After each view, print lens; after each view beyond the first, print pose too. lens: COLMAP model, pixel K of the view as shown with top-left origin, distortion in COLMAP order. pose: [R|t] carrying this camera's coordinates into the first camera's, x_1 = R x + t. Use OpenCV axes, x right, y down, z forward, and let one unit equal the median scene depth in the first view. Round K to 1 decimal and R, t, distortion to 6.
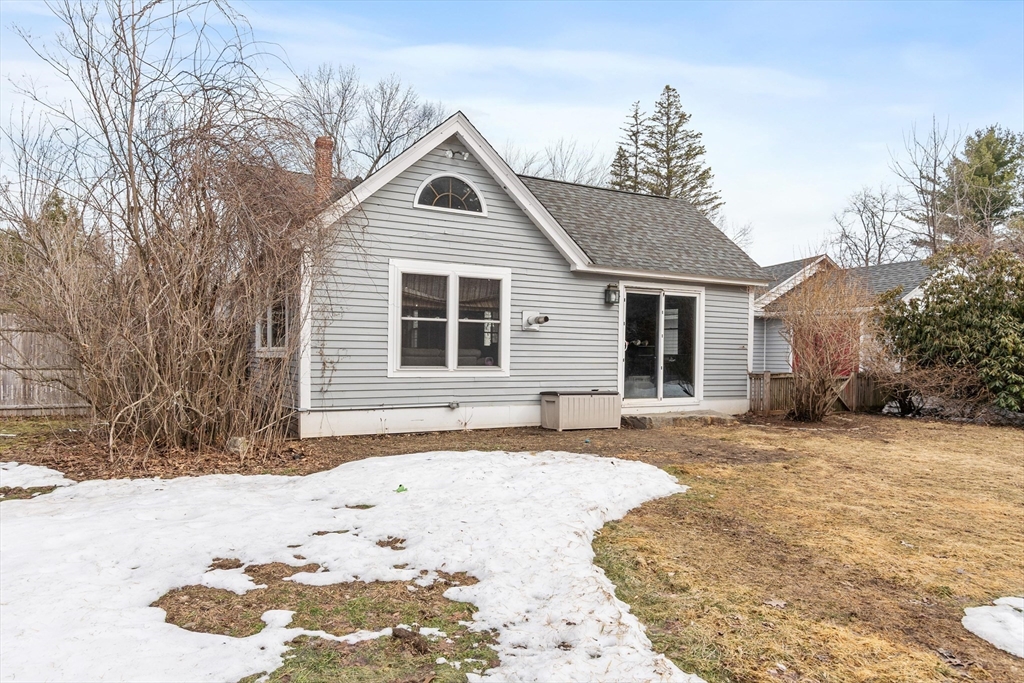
lens RADIAL K [[673.0, 0, 512.0], [0, 673.0, 341.5], [0, 0, 1]] dist [-0.002174, -0.000229]
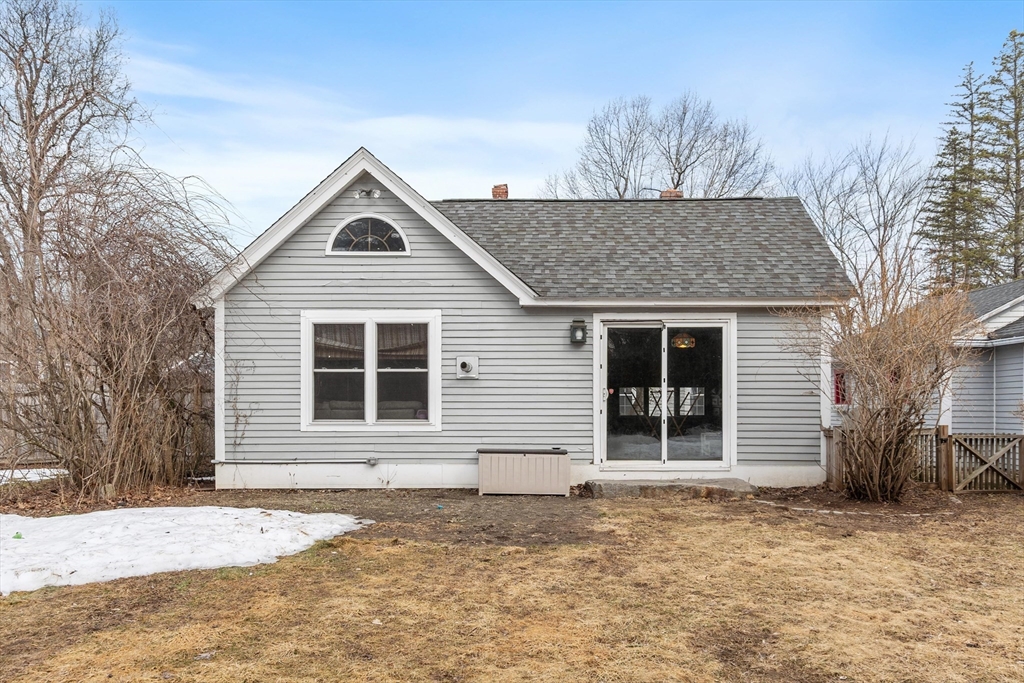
lens RADIAL K [[730.9, 0, 511.1], [0, 730.9, 391.6], [0, 0, 1]] dist [0.009055, -0.000014]
pose [[0.869490, -0.022205, -0.493451, 0.575491], [0.019059, 0.999753, -0.011407, 0.012803], [0.493583, 0.000513, 0.869699, 0.211455]]
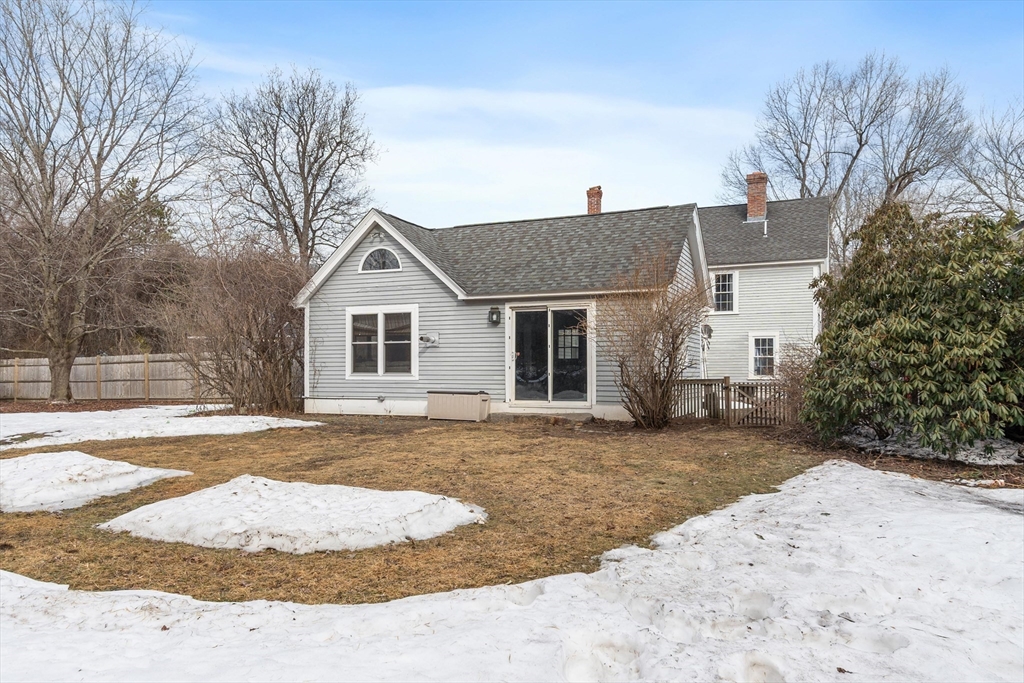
lens RADIAL K [[727.6, 0, 512.0], [0, 727.6, 341.5], [0, 0, 1]] dist [0.003372, 0.000391]
pose [[0.607481, -0.043950, -0.793118, 1.384952], [0.019974, 0.998998, -0.040060, 0.037630], [0.794083, 0.008494, 0.607749, 0.232062]]
